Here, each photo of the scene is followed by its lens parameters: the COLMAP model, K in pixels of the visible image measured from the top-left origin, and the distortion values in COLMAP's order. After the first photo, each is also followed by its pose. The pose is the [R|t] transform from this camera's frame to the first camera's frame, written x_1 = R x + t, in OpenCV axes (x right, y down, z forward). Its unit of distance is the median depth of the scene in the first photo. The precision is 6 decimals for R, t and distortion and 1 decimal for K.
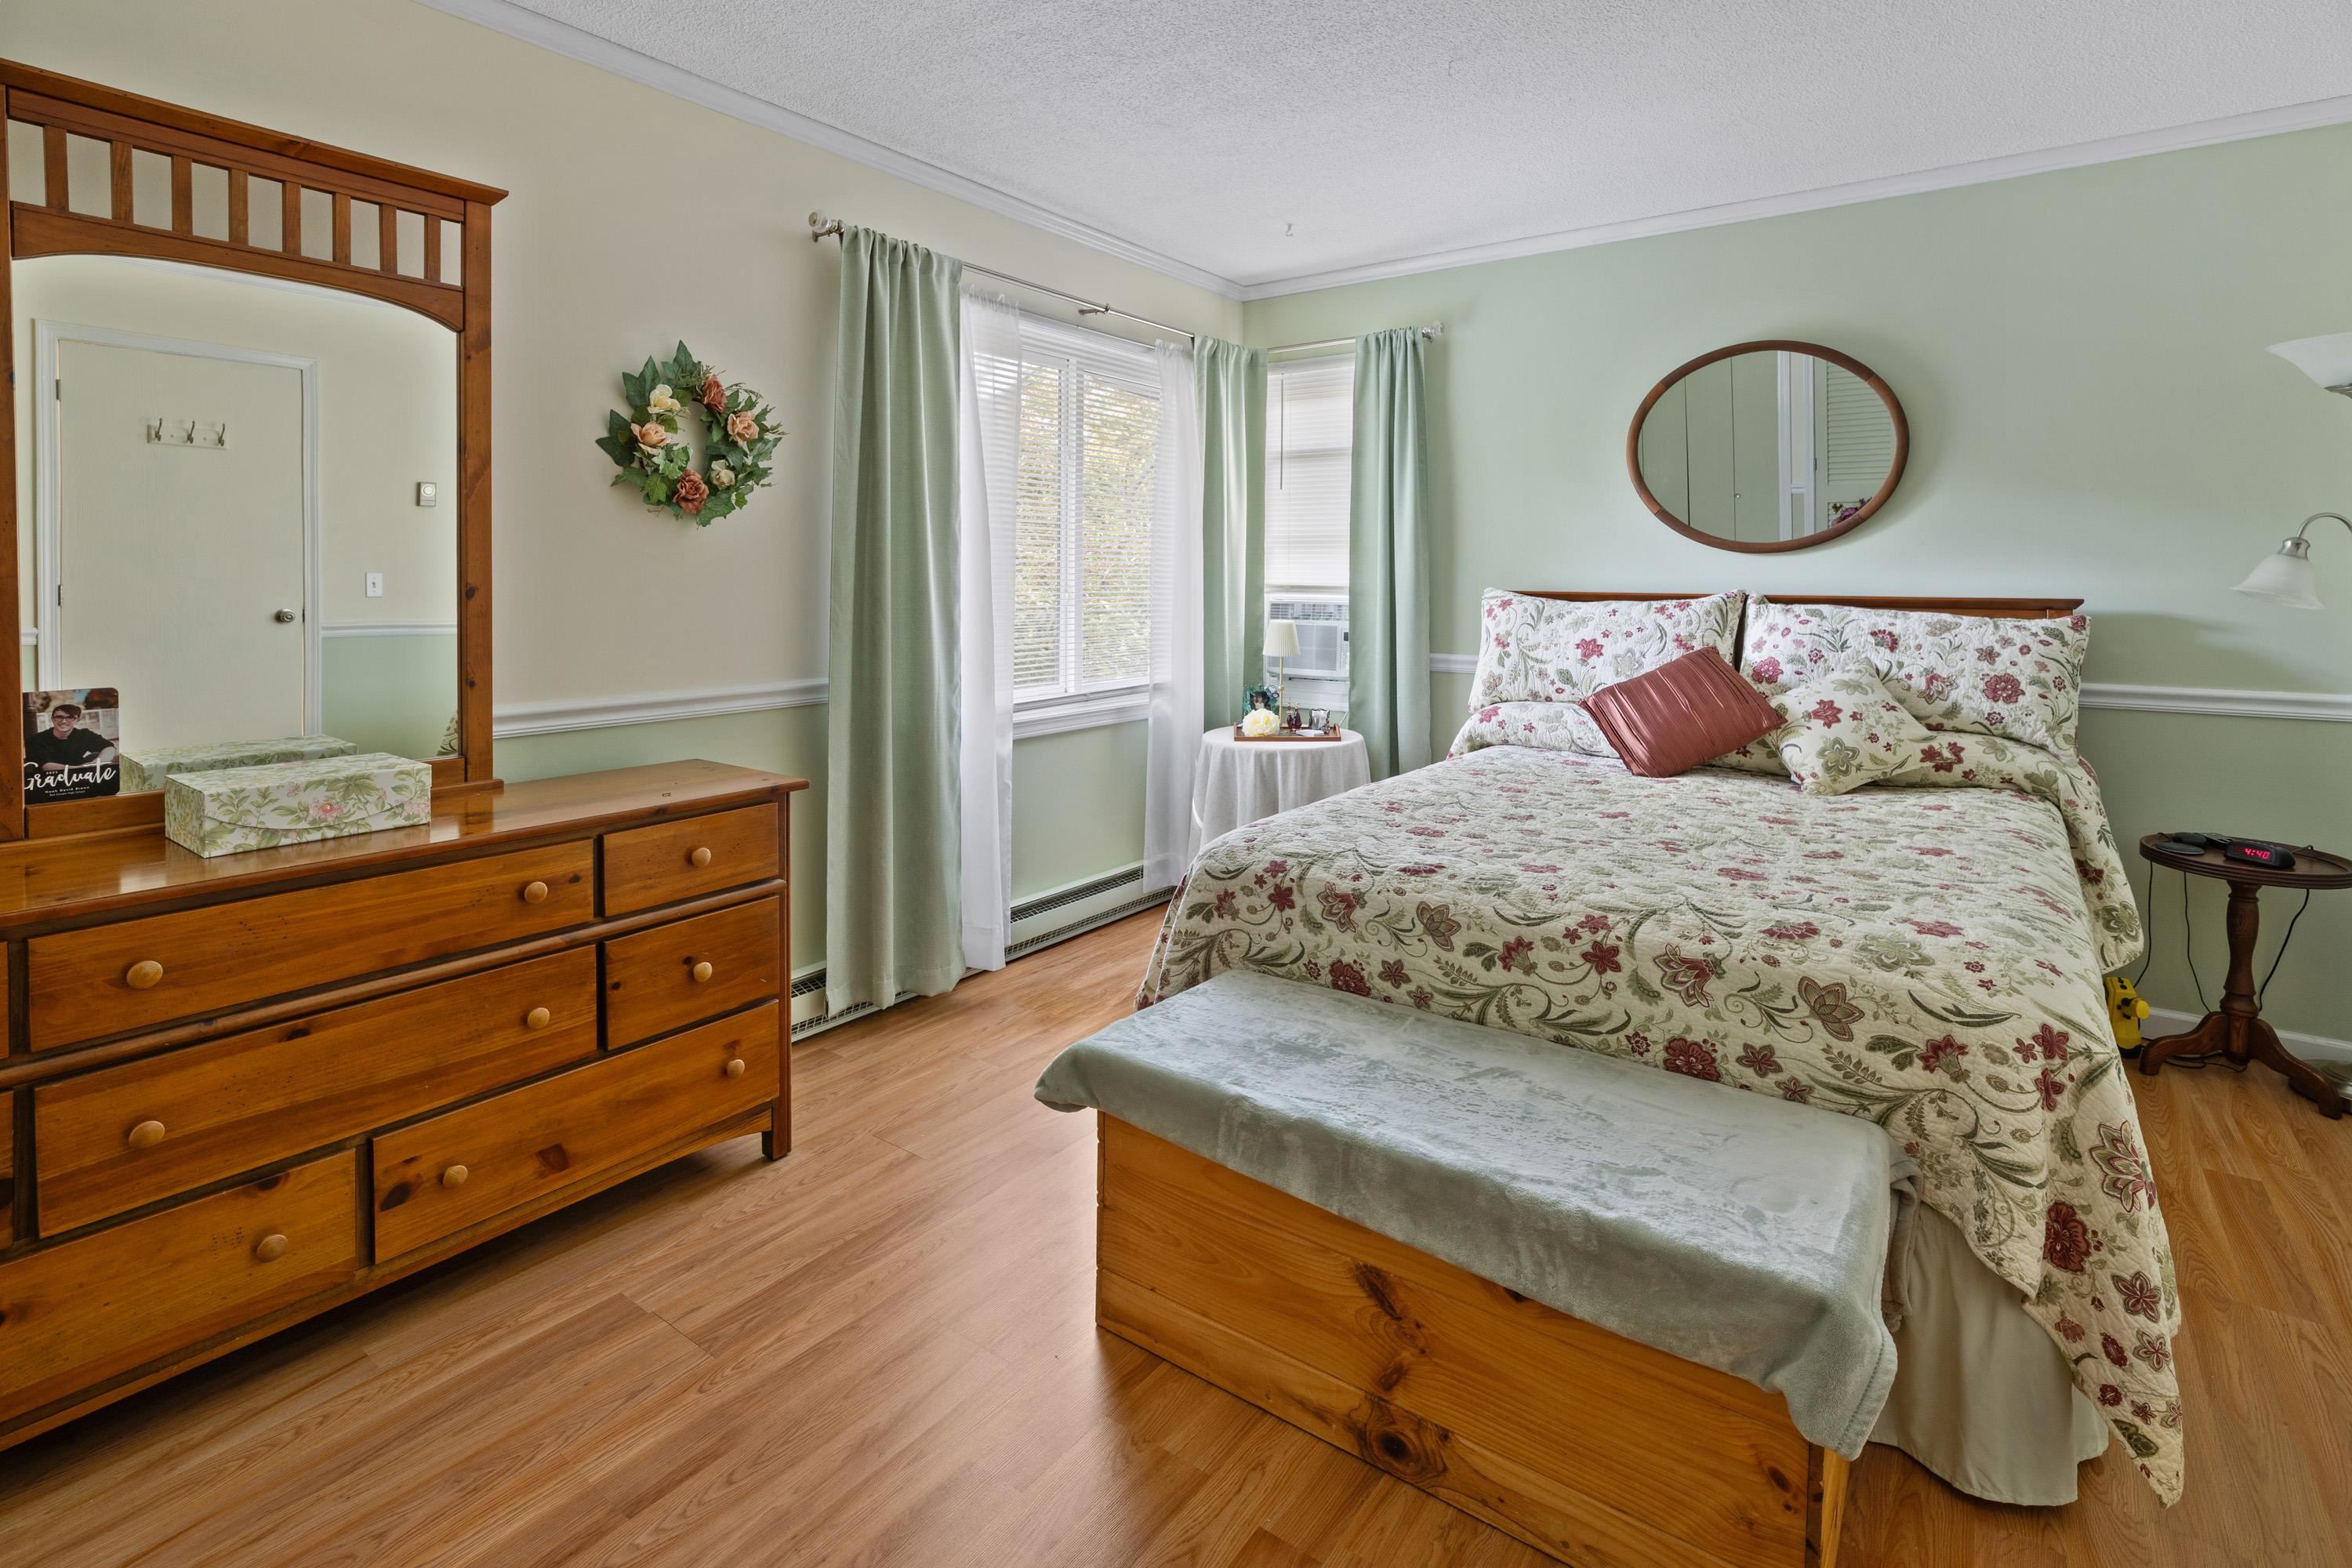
lens RADIAL K [[1033.5, 0, 1176.0], [0, 1033.5, 784.0], [0, 0, 1]] dist [0.001367, 0.000275]
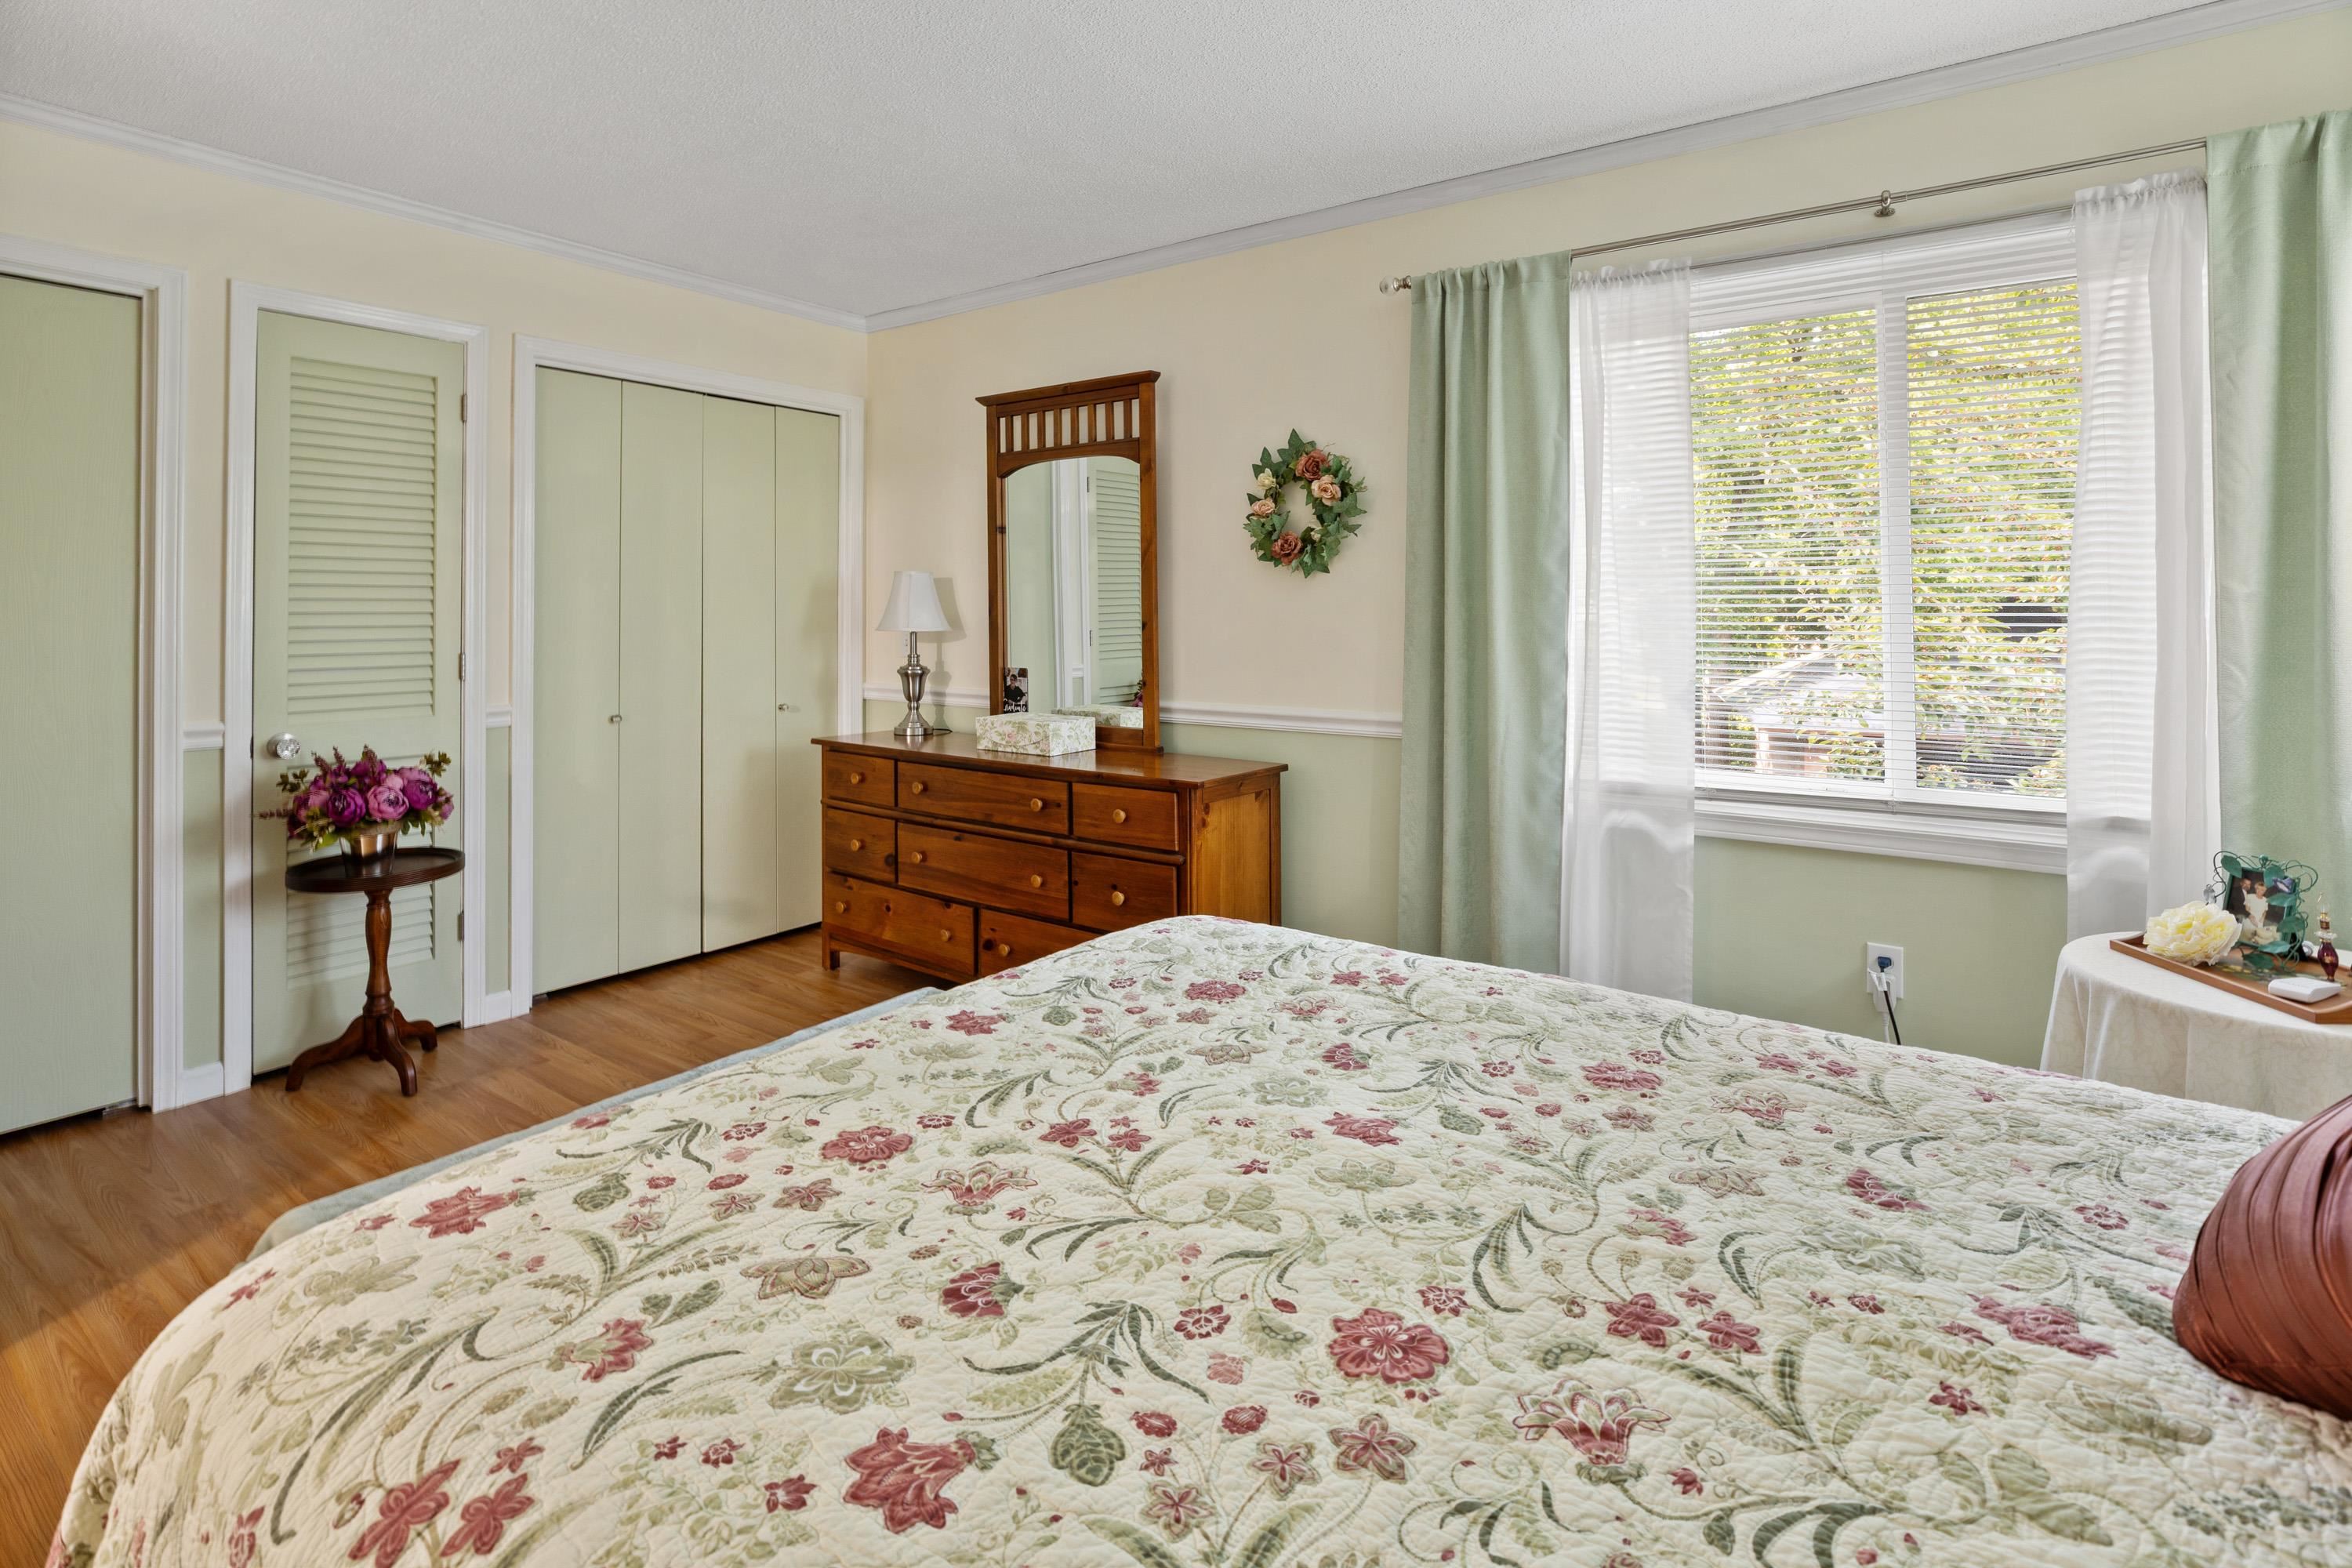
lens RADIAL K [[1175.0, 0, 1176.0], [0, 1175.0, 784.0], [0, 0, 1]] dist [0.000023, 0.000155]
pose [[0.034681, 0.136677, -0.990008, 1.185184], [-0.201716, 0.971174, 0.127010, -0.198388], [0.978830, 0.195296, 0.061252, 1.040754]]
